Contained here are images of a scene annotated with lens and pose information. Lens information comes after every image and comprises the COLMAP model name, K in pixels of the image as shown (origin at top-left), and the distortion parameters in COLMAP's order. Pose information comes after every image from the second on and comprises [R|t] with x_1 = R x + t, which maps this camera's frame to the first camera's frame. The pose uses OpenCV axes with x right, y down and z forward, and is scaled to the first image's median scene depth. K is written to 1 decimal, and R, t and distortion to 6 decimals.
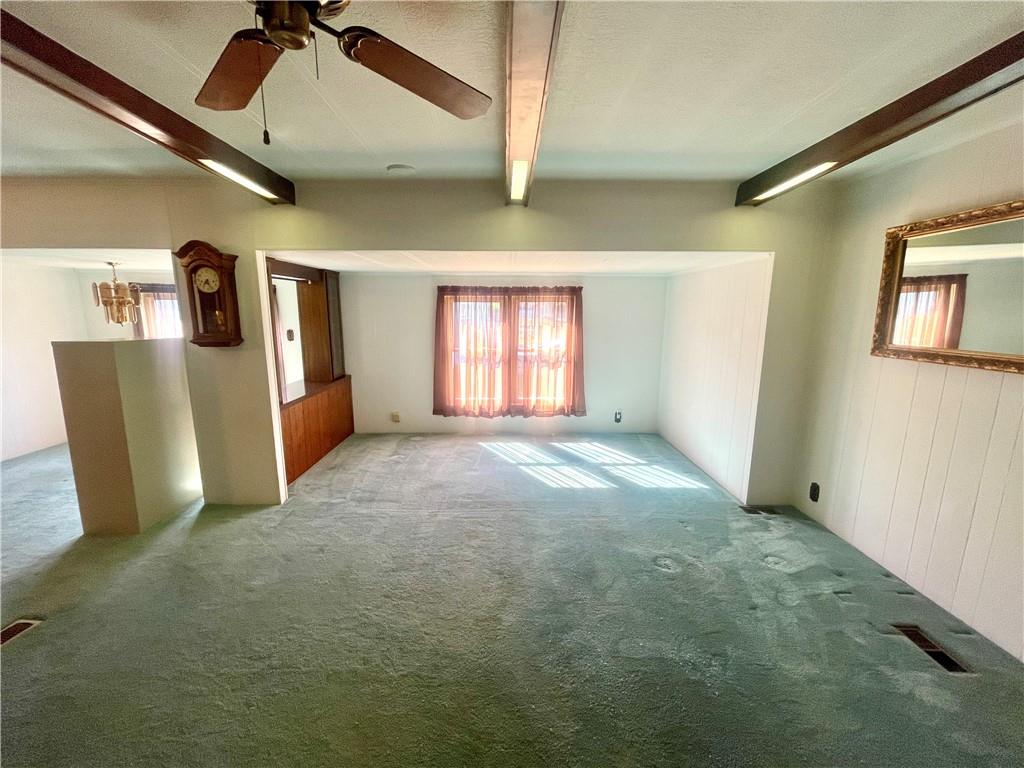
lens RADIAL K [[417.1, 0, 513.0], [0, 417.1, 383.3], [0, 0, 1]] dist [-0.000866, -0.000796]
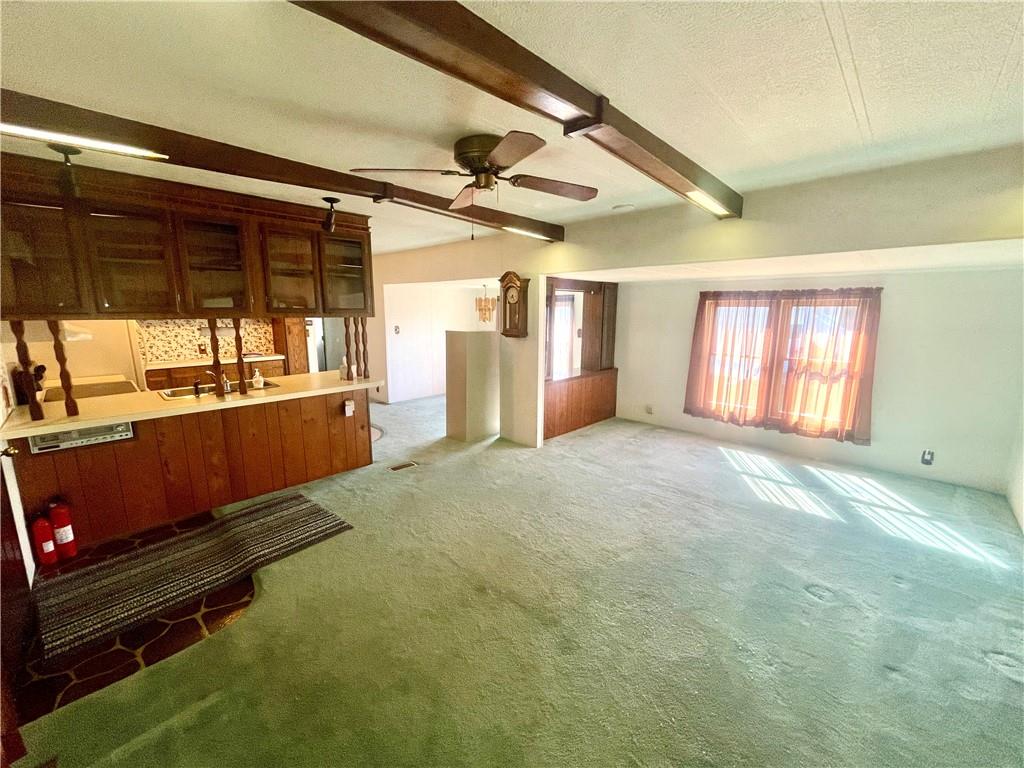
lens RADIAL K [[417.1, 0, 511.9], [0, 417.1, 383.8], [0, 0, 1]] dist [-0.000866, -0.000796]
pose [[0.712863, 0.120121, -0.690939, 0.281636], [-0.125453, 0.991172, 0.042883, 0.013642], [0.689991, 0.056111, 0.721640, -0.092600]]
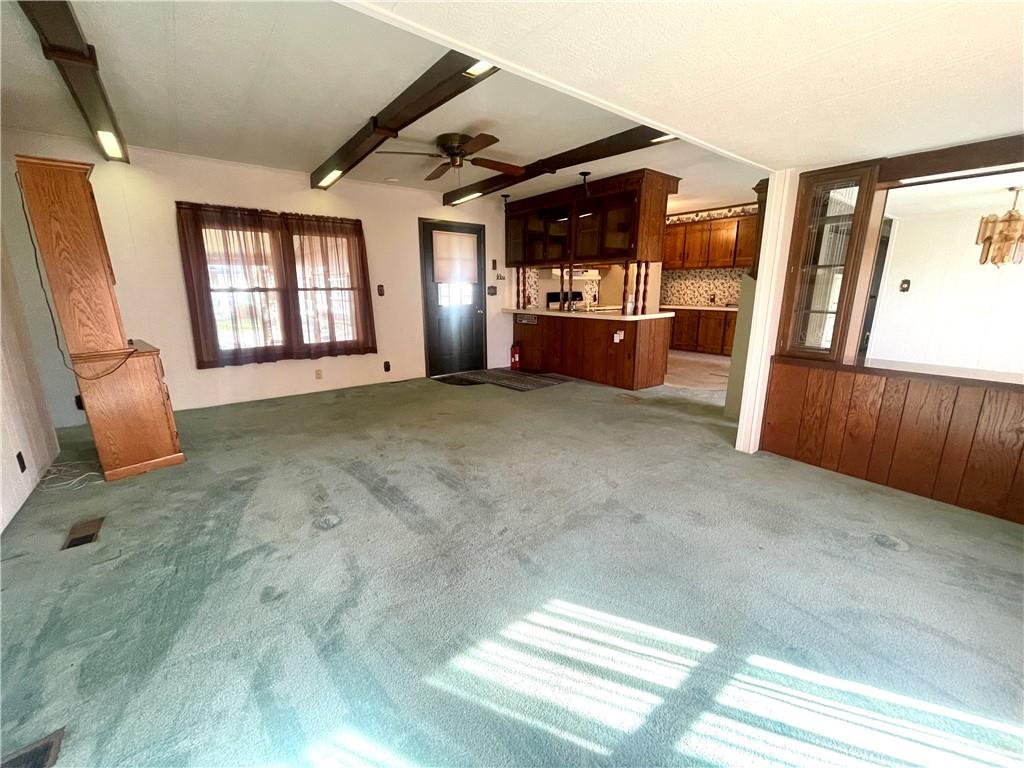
lens RADIAL K [[417.1, 0, 510.2], [0, 417.1, 390.6], [0, 0, 1]] dist [-0.000866, -0.000796]
pose [[-0.804200, 0.137462, -0.578245, 0.323449], [-0.108399, 0.922649, 0.370092, -0.107433], [0.584391, 0.360309, -0.727094, 1.078190]]
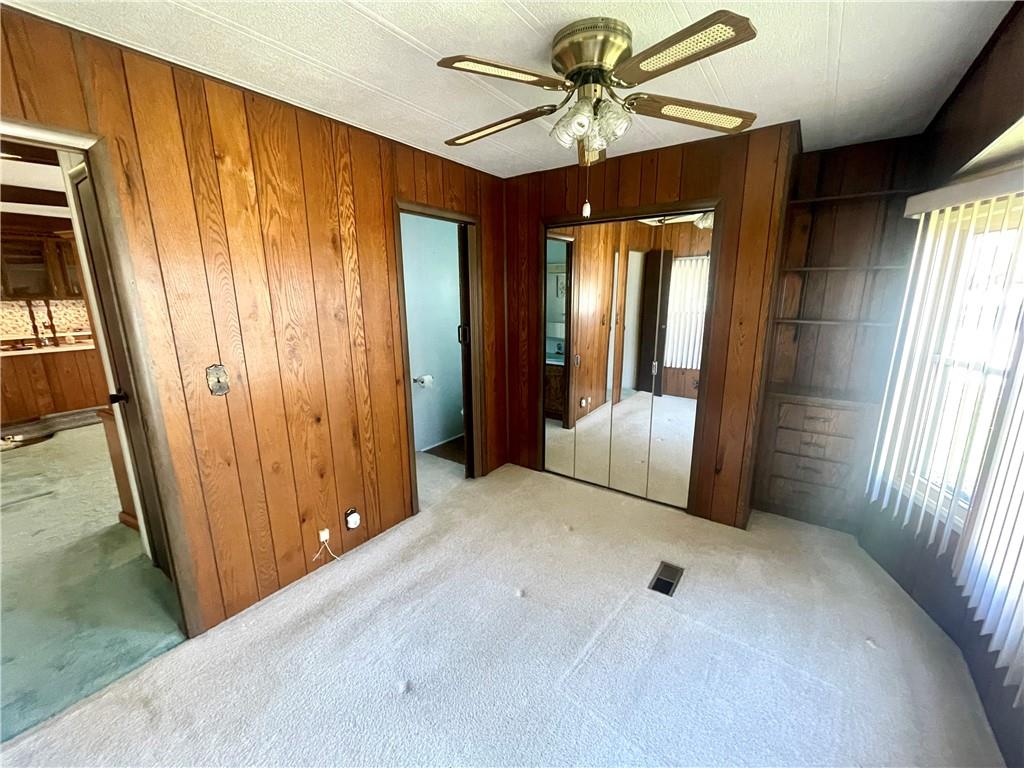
lens RADIAL K [[417.1, 0, 510.8], [0, 417.1, 386.8], [0, 0, 1]] dist [-0.000866, -0.000796]
pose [[0.805006, 0.118765, -0.581257, 1.275492], [-0.097299, 0.992921, 0.068125, 0.030329], [0.585233, 0.001715, 0.810863, -0.097156]]
